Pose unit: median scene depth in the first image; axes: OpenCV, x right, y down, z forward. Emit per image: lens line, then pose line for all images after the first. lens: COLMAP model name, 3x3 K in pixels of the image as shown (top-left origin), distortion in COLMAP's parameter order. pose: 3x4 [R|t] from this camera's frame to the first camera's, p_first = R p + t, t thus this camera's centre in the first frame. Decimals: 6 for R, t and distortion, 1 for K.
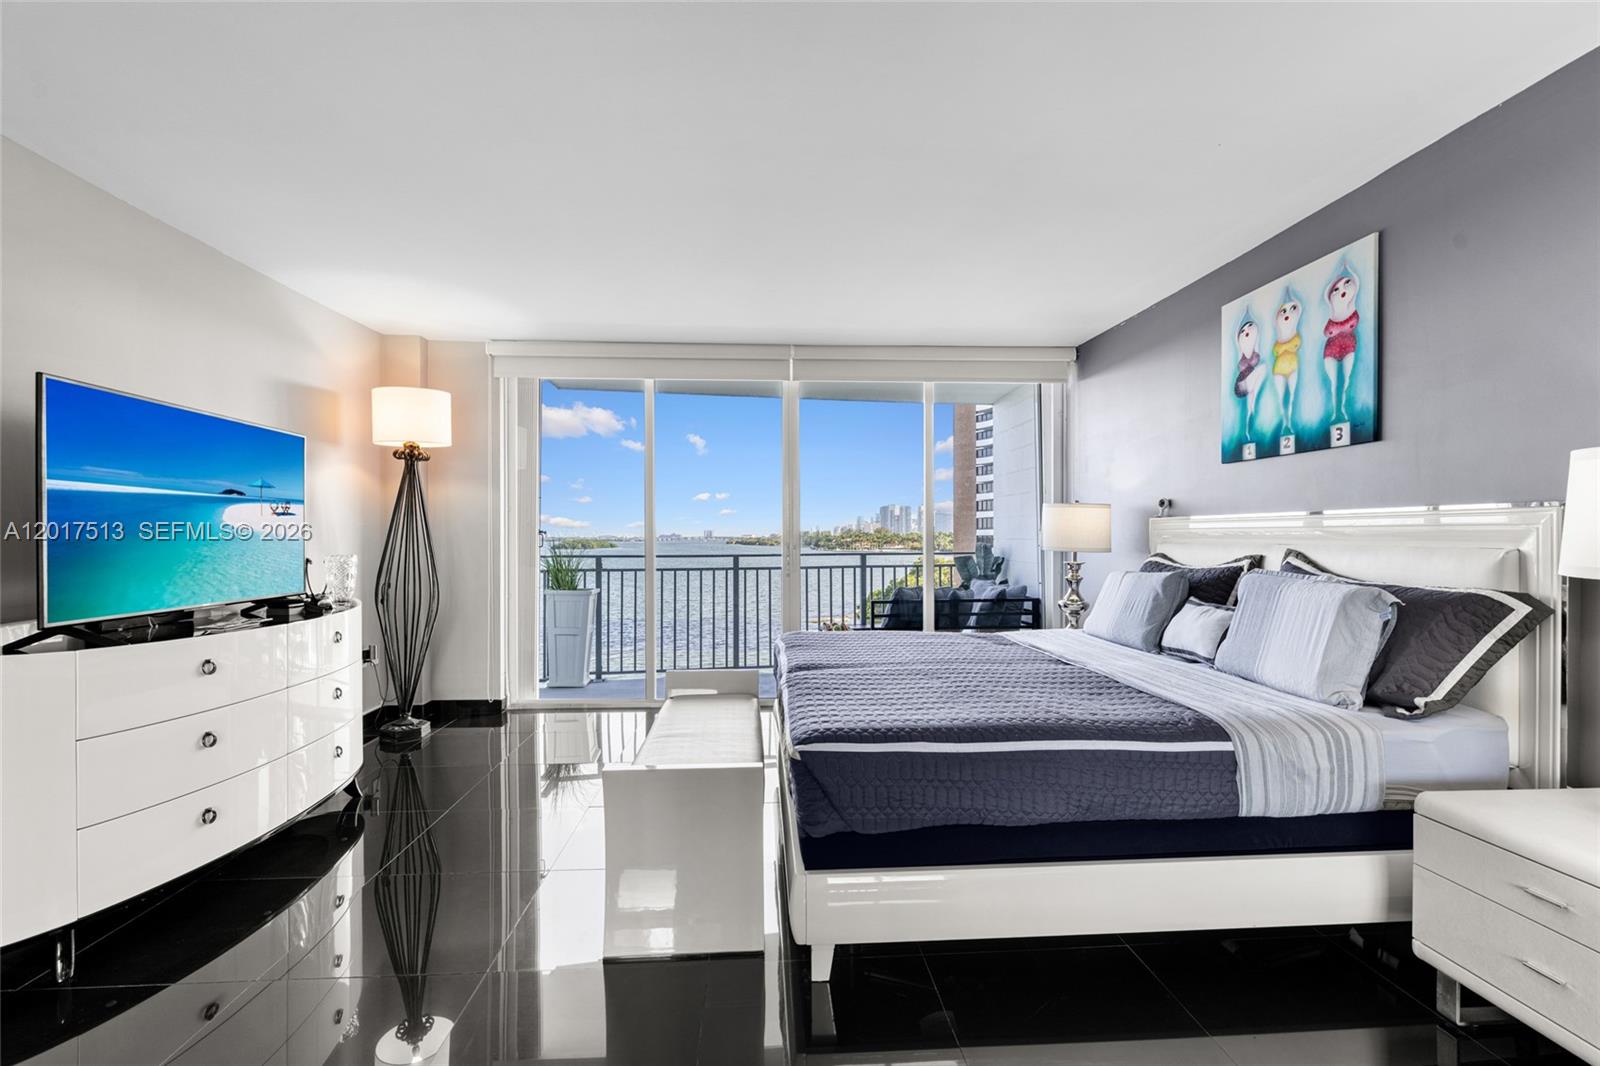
lens RADIAL K [[727.6, 0, 823.7], [0, 727.6, 549.8], [0, 0, 1]] dist [-0.013603, 0.005399]
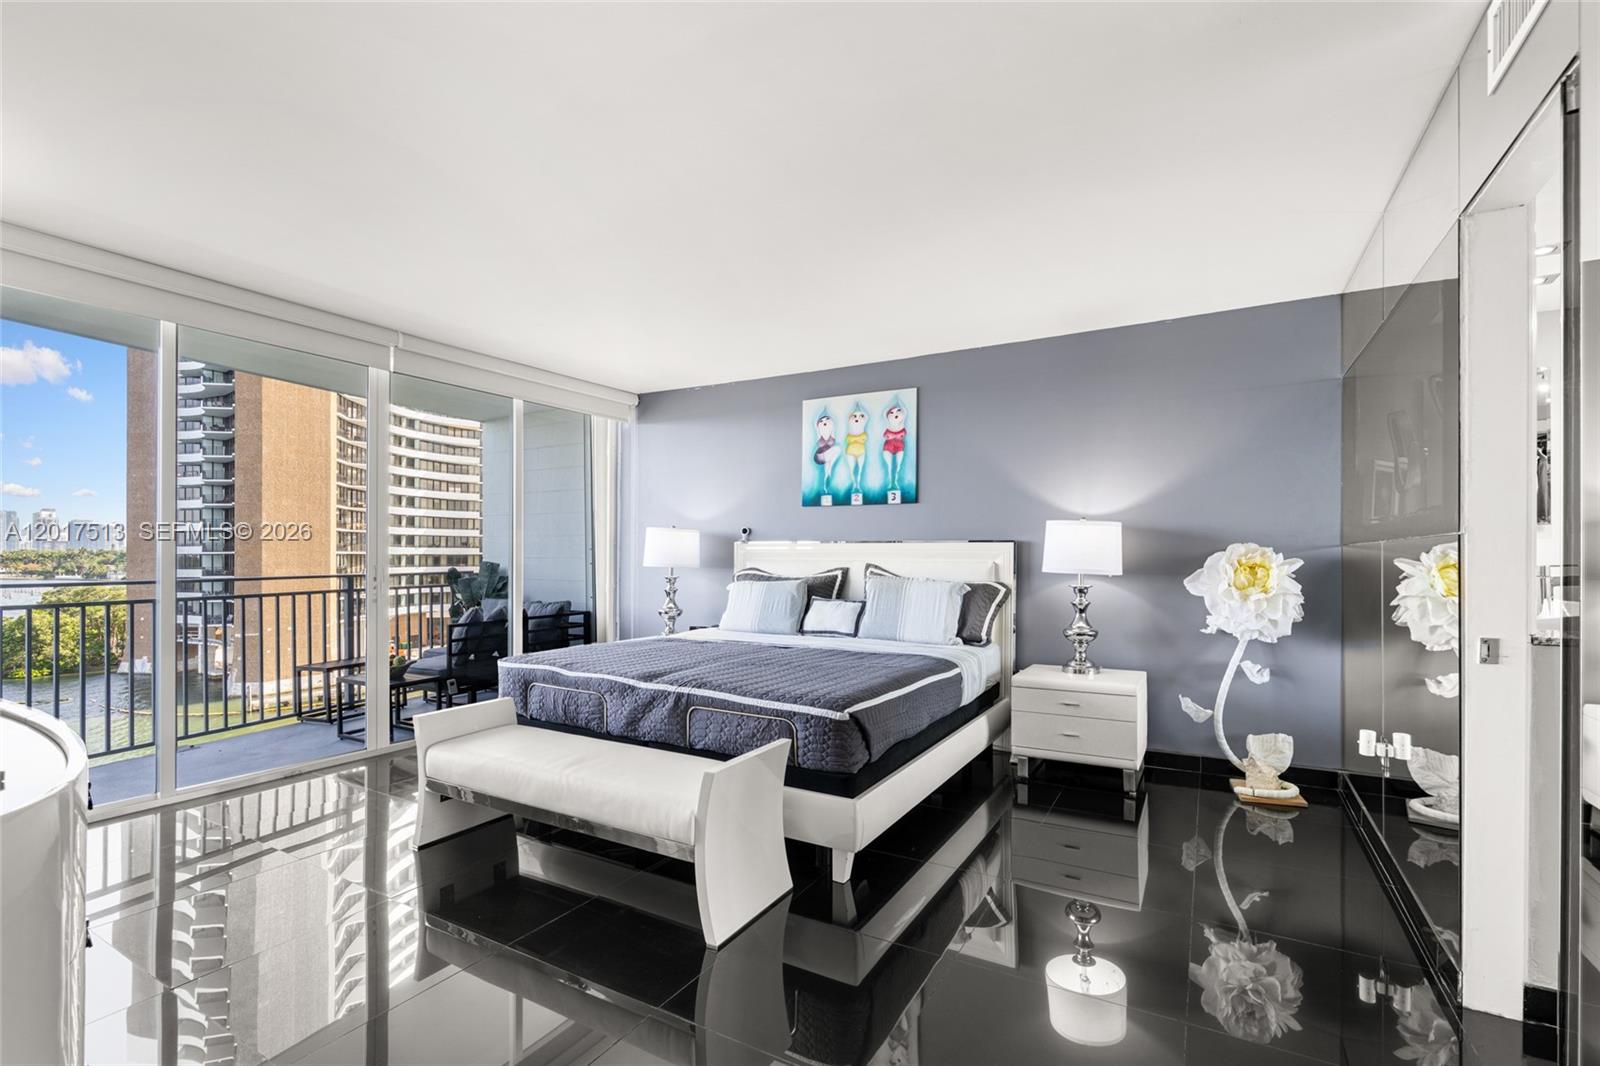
lens RADIAL K [[727.6, 0, 797.9], [0, 727.6, 576.3], [0, 0, 1]] dist [-0.013603, 0.005399]
pose [[0.539943, -0.023243, 0.841380, -0.806601], [0.013980, 0.999728, 0.018645, -0.004329], [-0.841585, 0.001695, 0.540122, 0.229934]]
